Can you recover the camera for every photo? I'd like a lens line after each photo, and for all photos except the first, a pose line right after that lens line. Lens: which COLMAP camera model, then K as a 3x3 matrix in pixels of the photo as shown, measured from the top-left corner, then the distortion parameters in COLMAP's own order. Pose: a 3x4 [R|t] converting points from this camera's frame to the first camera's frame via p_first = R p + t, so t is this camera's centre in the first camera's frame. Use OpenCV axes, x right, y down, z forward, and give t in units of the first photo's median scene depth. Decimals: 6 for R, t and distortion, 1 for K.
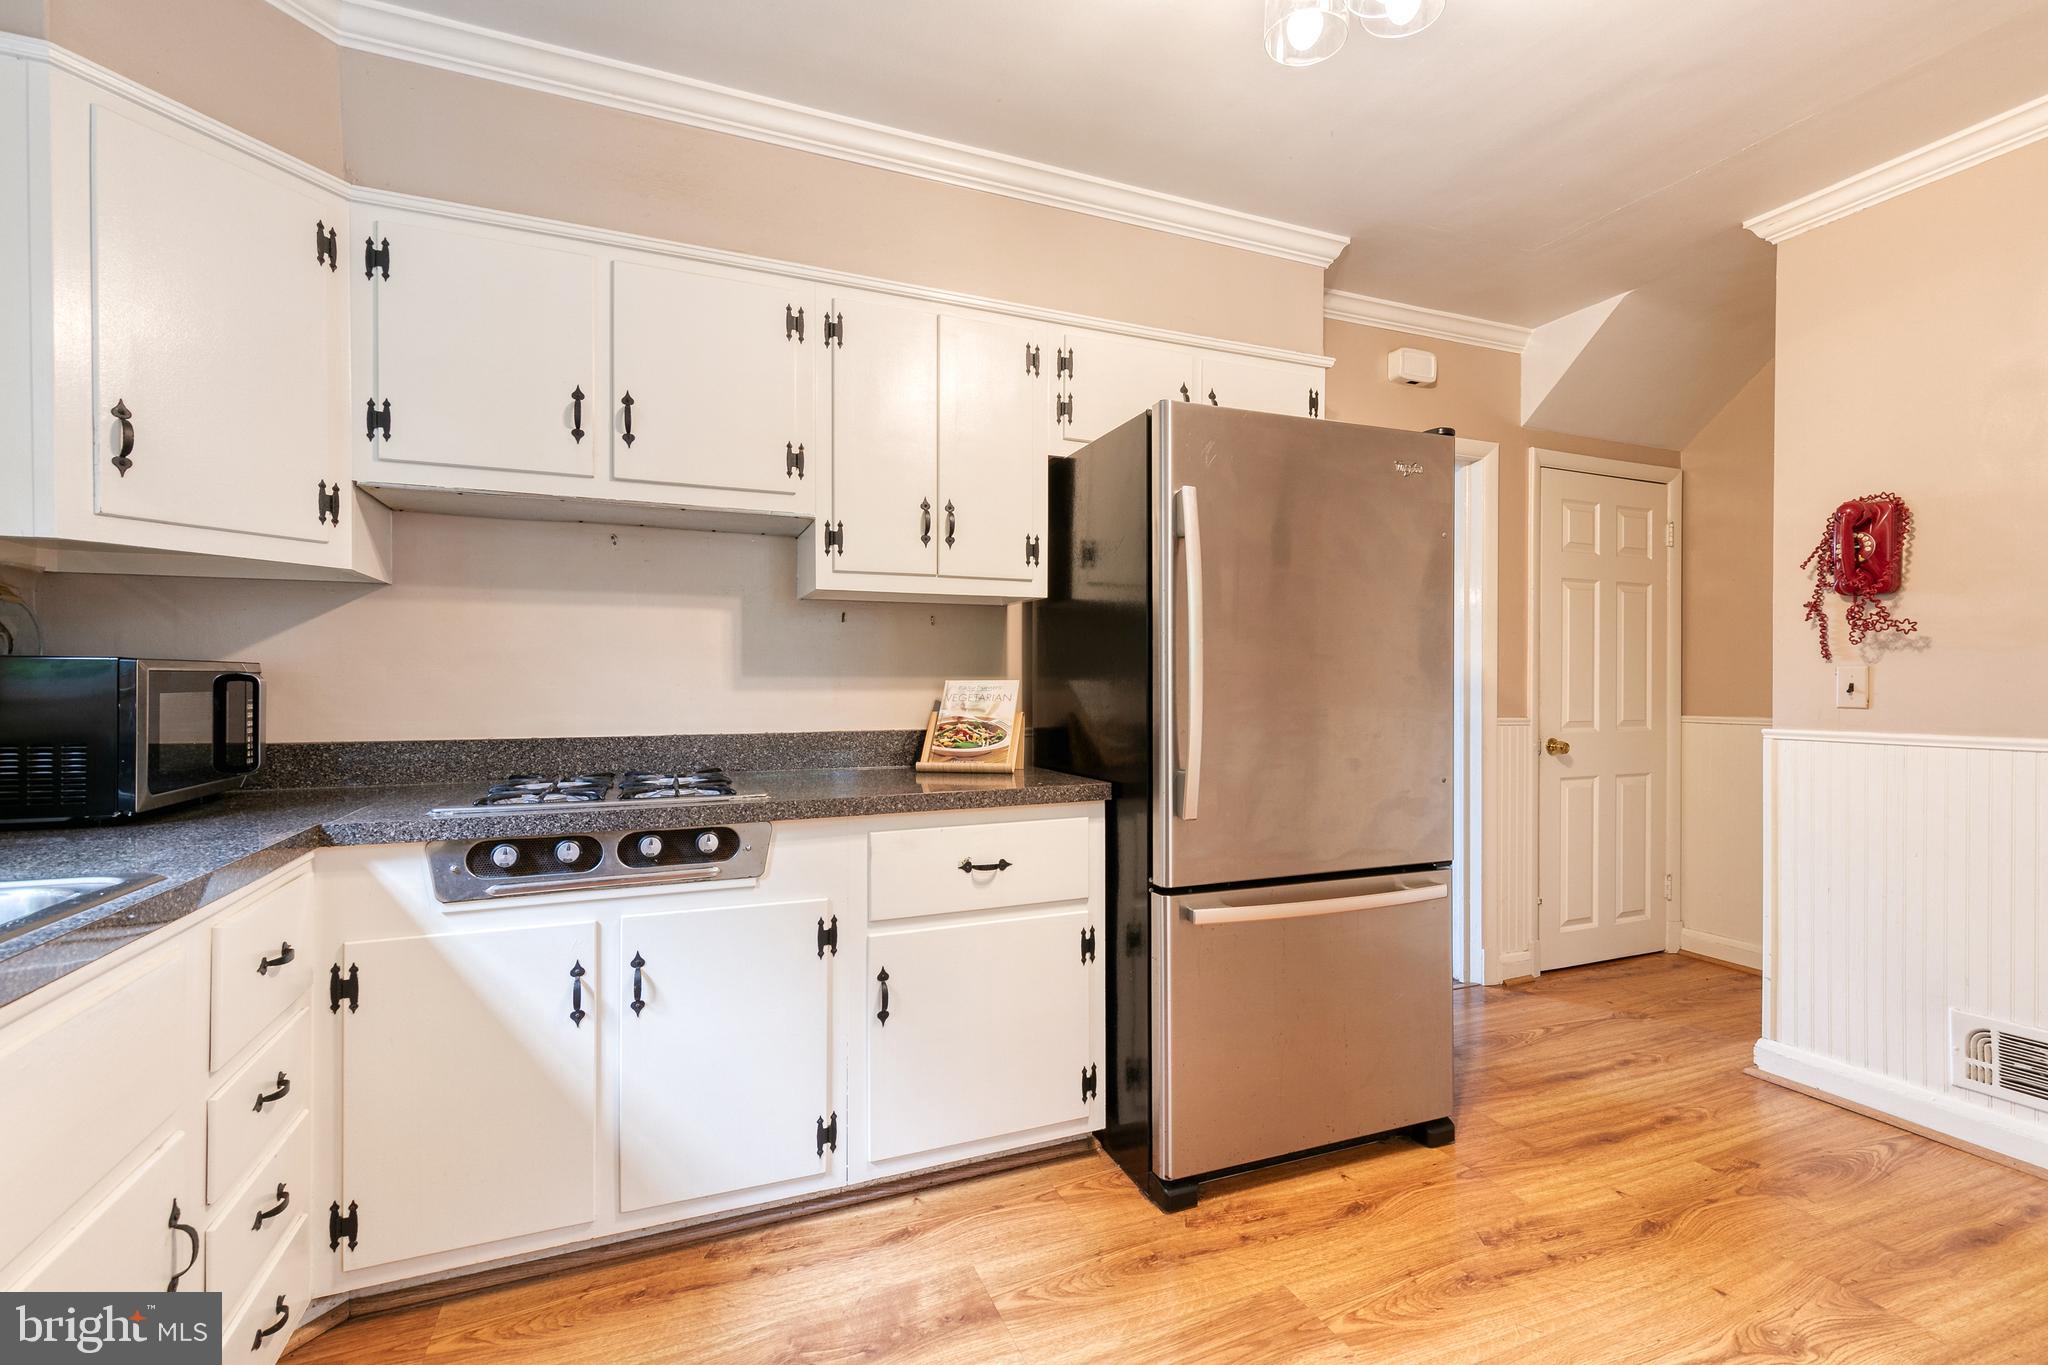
lens RADIAL K [[928.3, 0, 1037.1], [0, 928.3, 684.6], [0, 0, 1]] dist [0.010457, -0.002751]
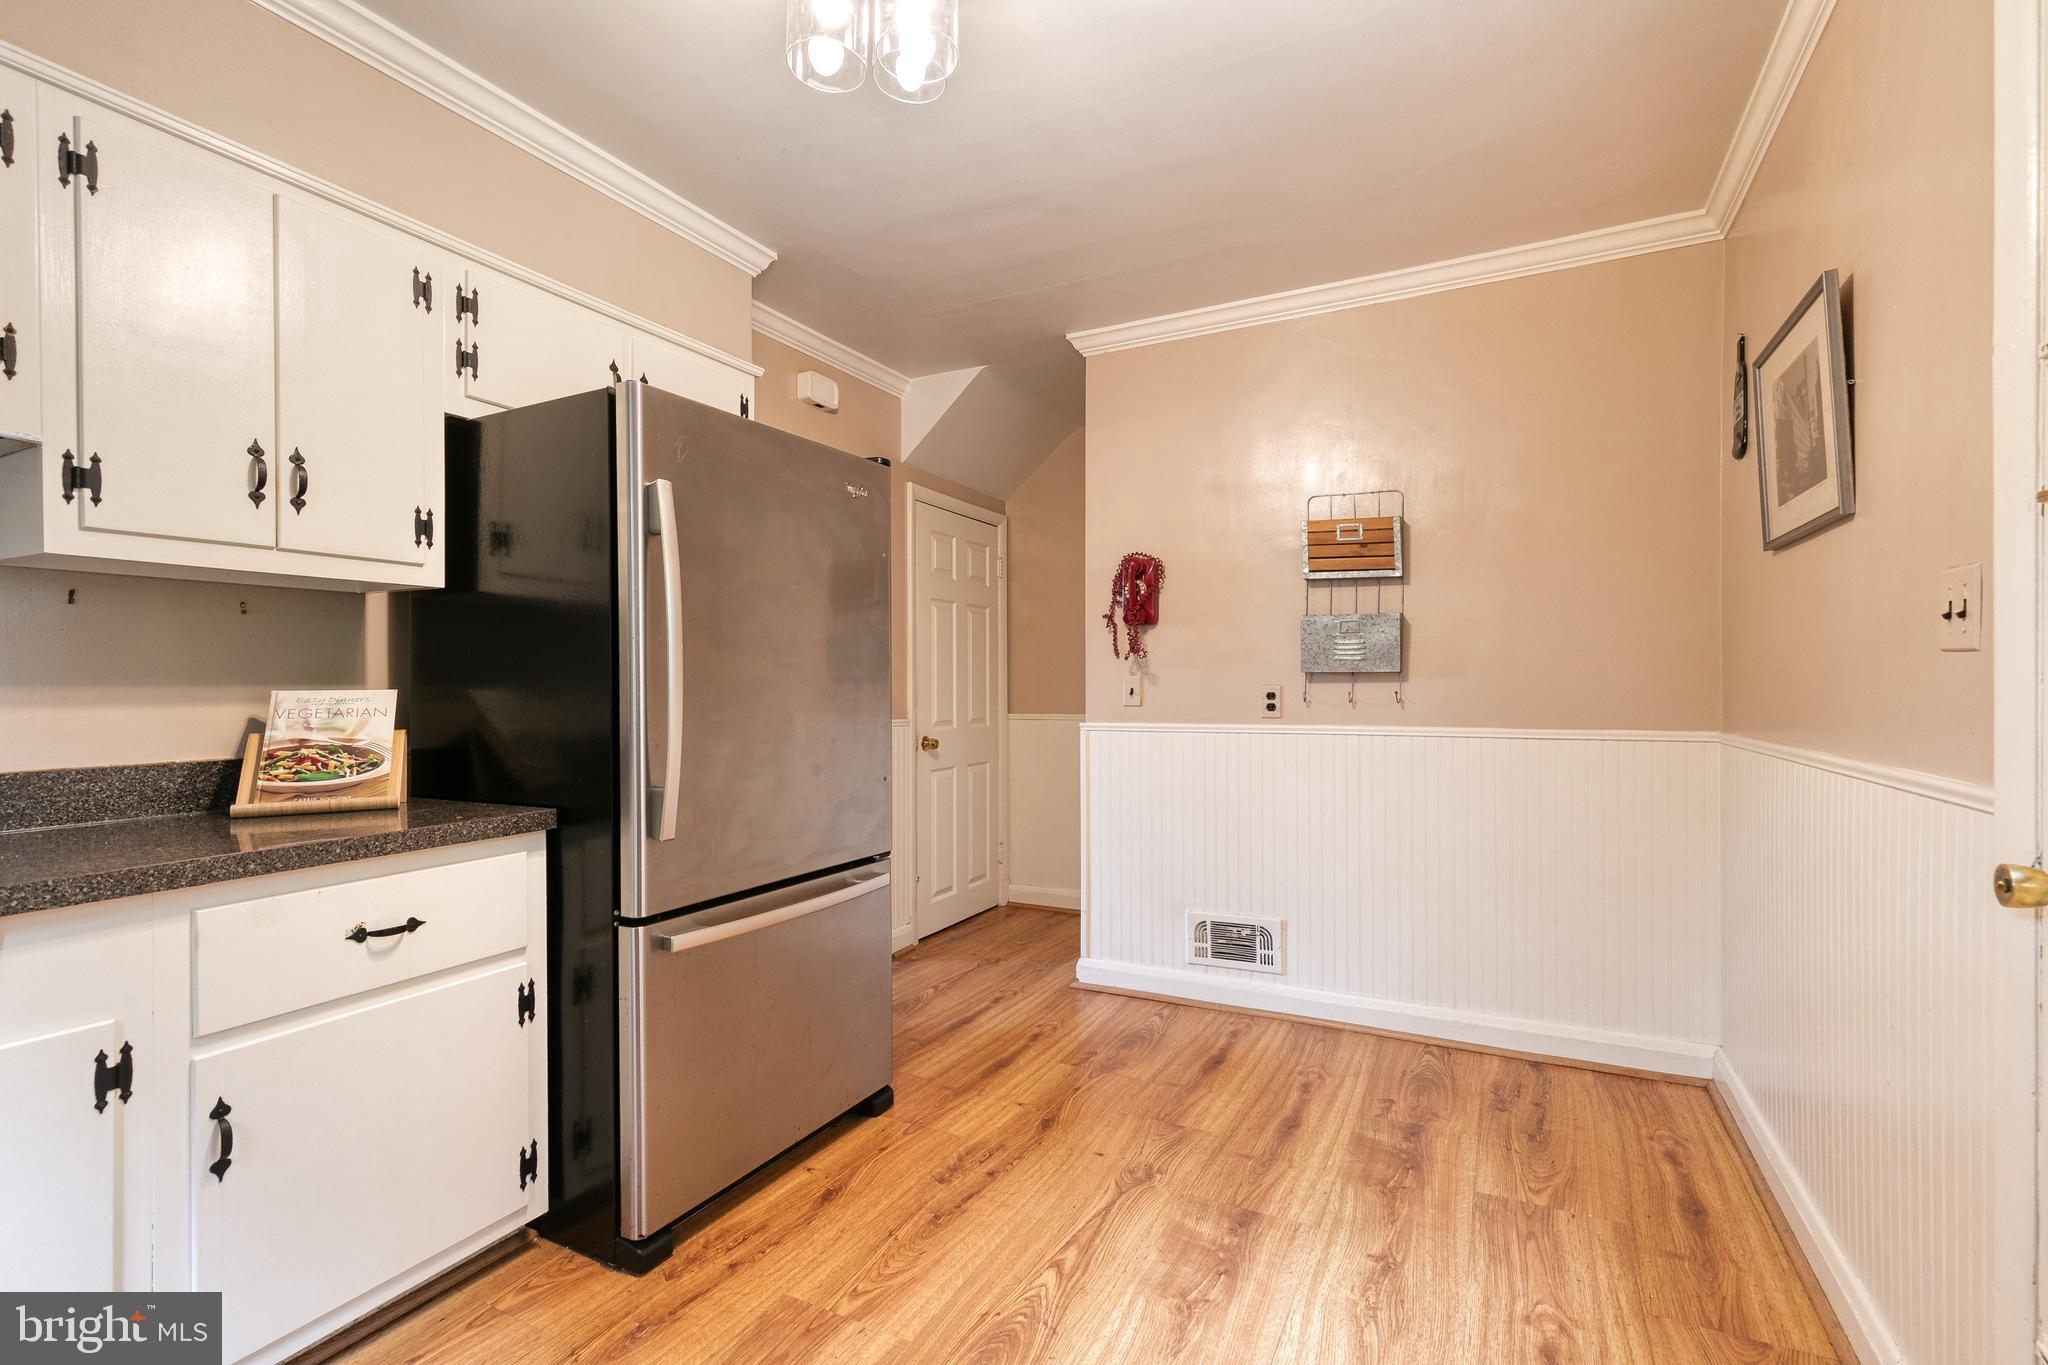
lens RADIAL K [[928.3, 0, 1048.0], [0, 928.3, 688.0], [0, 0, 1]] dist [0.010457, -0.002751]
pose [[0.758298, -0.005157, 0.651888, -0.139874], [0.005764, 0.999983, 0.001207, -0.004667], [-0.651883, 0.002842, 0.758315, 0.045626]]
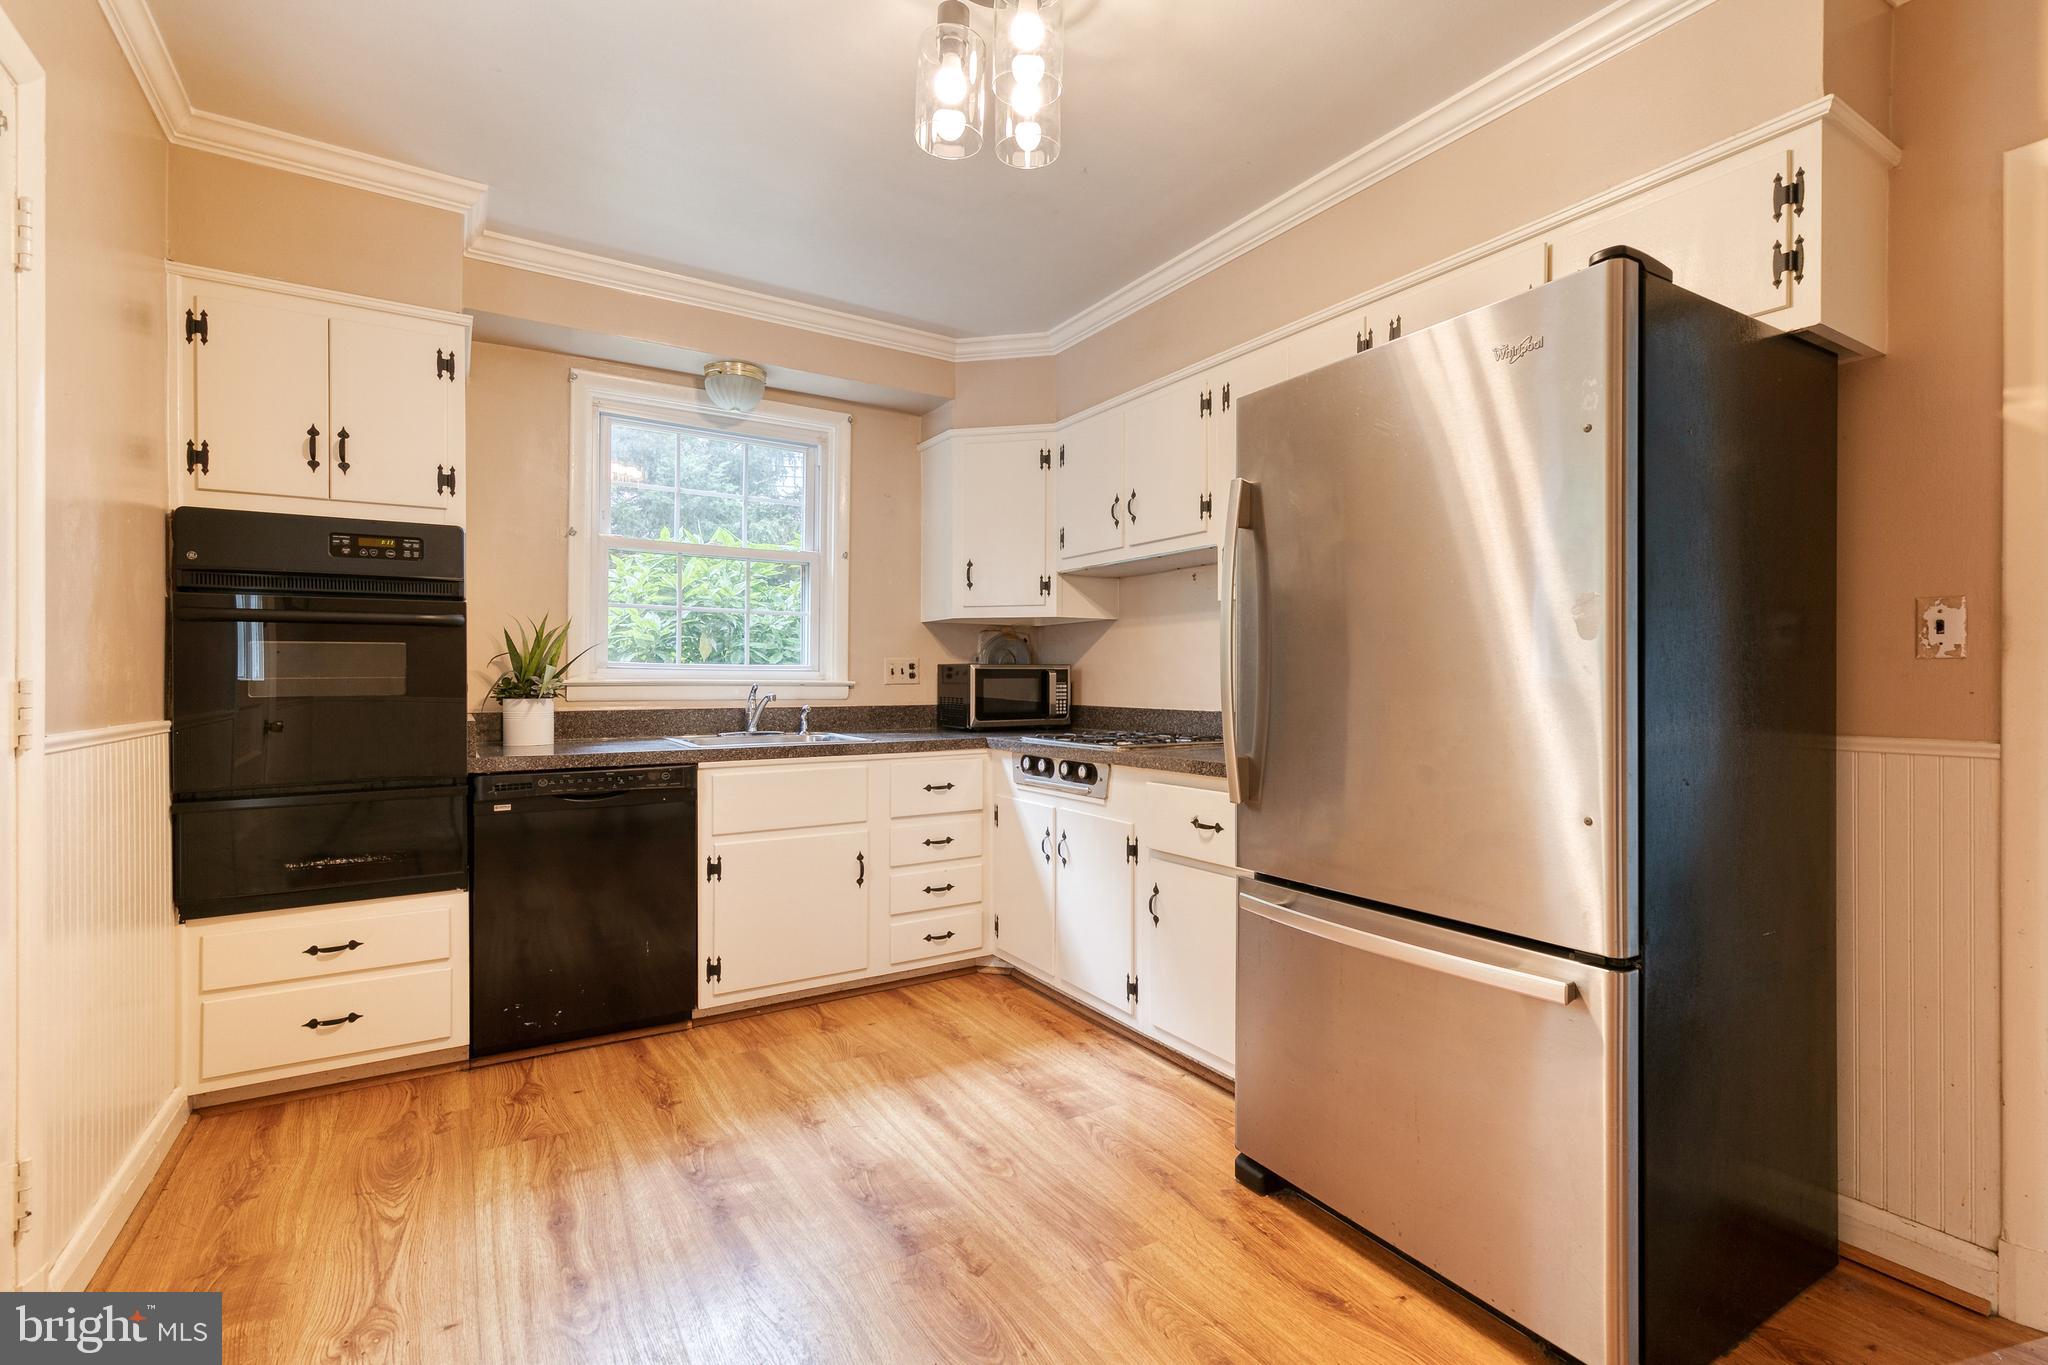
lens RADIAL K [[928.3, 0, 1037.8], [0, 928.3, 677.5], [0, 0, 1]] dist [0.010457, -0.002751]
pose [[0.159905, -0.001881, -0.987131, 1.057770], [-0.003633, 0.999990, -0.002494, 0.009104], [0.987126, 0.003986, 0.159897, 0.571298]]
